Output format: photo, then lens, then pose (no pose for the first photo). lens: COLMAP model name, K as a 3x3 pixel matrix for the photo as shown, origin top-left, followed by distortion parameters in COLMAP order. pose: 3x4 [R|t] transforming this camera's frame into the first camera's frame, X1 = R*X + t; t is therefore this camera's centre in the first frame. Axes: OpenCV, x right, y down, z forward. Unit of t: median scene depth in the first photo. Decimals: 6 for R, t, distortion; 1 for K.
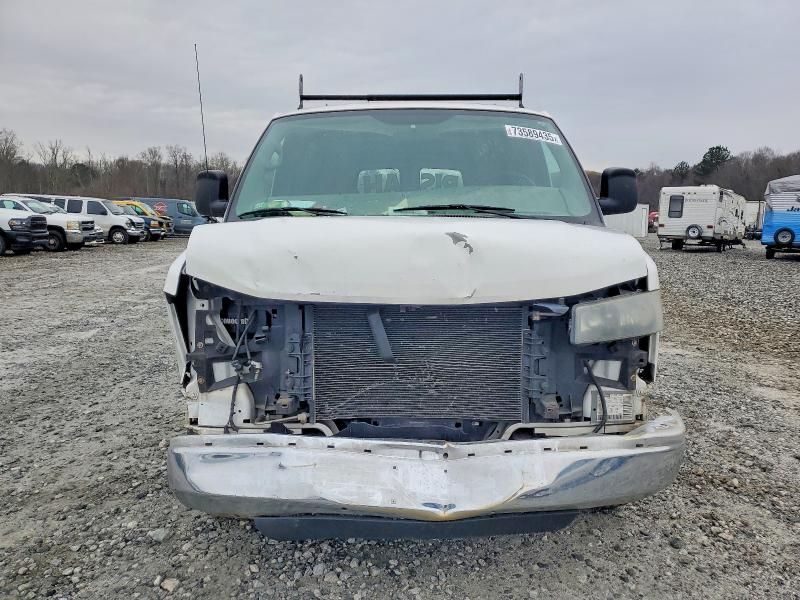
lens RADIAL K [[628.2, 0, 400.0], [0, 628.2, 300.0], [0, 0, 1]] dist [0.007511, 0.005103]
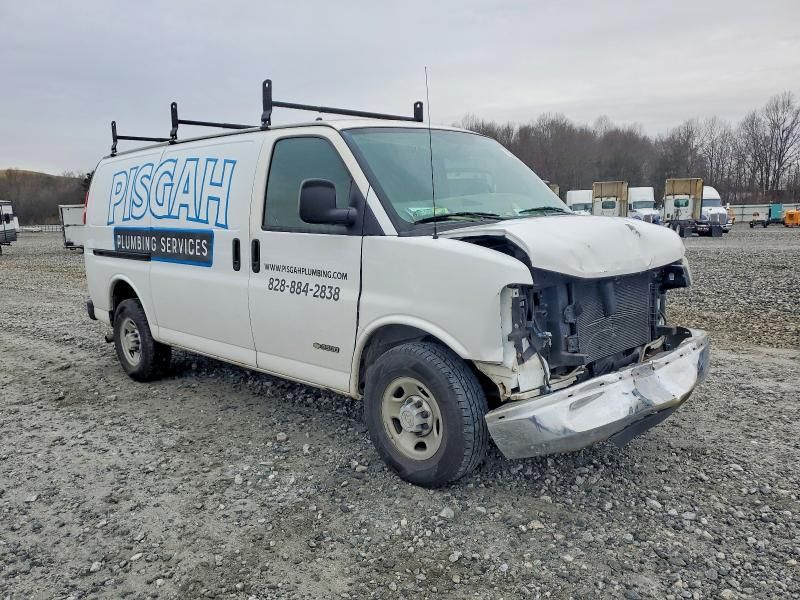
lens RADIAL K [[628.2, 0, 400.0], [0, 628.2, 300.0], [0, 0, 1]] dist [0.007511, 0.005103]
pose [[0.706769, -0.121565, 0.696921, -1.266768], [0.128490, 0.990799, 0.042521, -0.056113], [-0.695678, 0.059494, 0.715886, 0.280015]]
